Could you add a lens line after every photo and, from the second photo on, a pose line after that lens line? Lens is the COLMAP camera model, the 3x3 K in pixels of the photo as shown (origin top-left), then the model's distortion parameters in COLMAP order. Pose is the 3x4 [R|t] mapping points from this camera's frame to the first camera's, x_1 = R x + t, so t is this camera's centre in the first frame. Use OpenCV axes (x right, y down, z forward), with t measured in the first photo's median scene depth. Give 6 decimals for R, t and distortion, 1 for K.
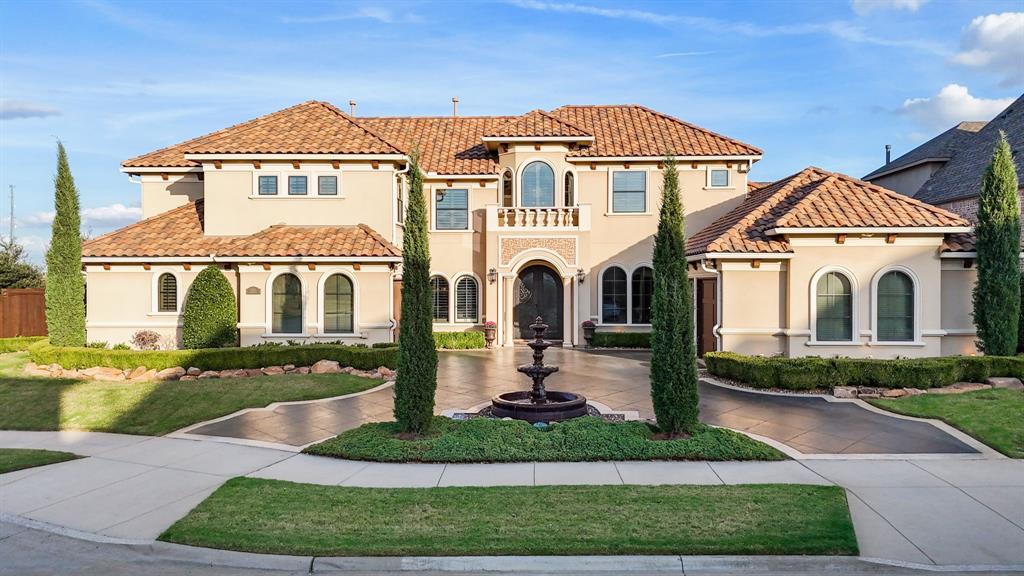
lens RADIAL K [[756.5, 0, 513.7], [0, 756.5, 287.8], [0, 0, 1]] dist [0.031724, -0.021364]
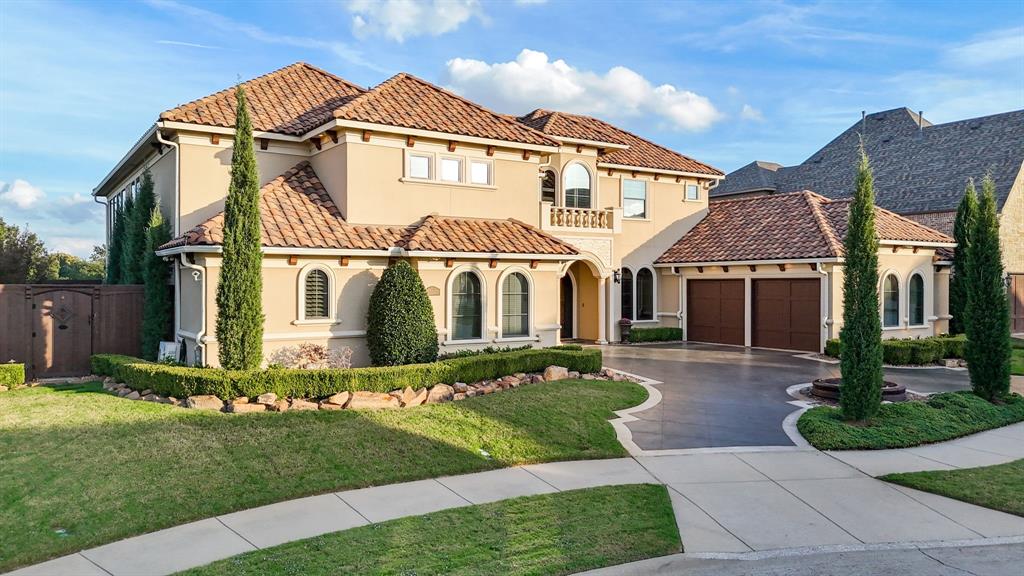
lens RADIAL K [[756.5, 0, 512.8], [0, 756.5, 290.3], [0, 0, 1]] dist [0.031724, -0.021364]
pose [[0.817459, -0.004944, 0.575965, -0.755662], [0.003953, 0.999988, 0.002972, 0.000467], [-0.575973, -0.000153, 0.817469, 0.259994]]
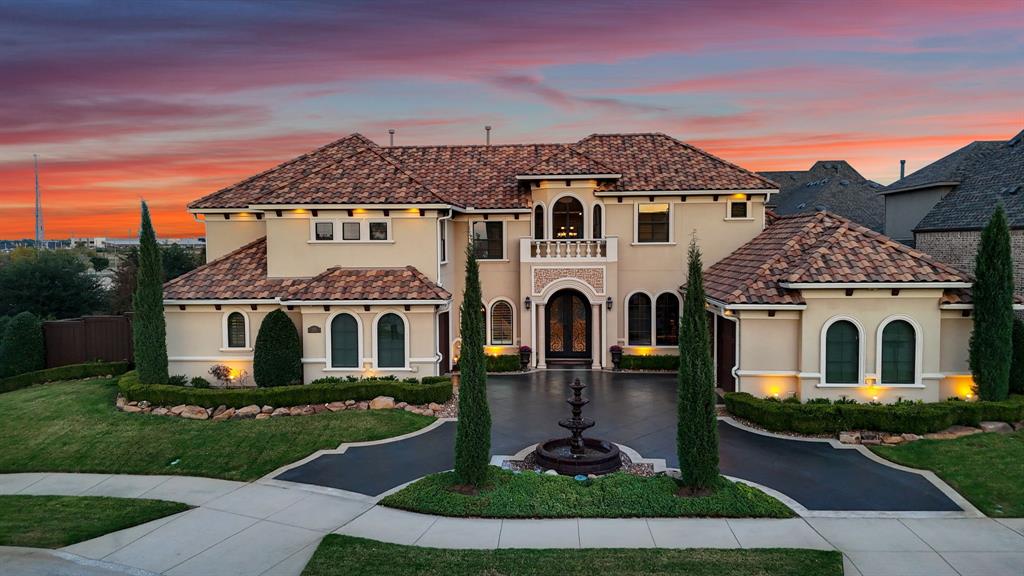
lens RADIAL K [[756.5, 0, 511.2], [0, 756.5, 286.2], [0, 0, 1]] dist [0.031724, -0.021364]
pose [[0.999640, -0.006416, -0.026034, -0.025669], [0.007710, 0.998724, 0.049912, -0.113262], [0.025681, -0.050095, 0.998414, -0.095995]]
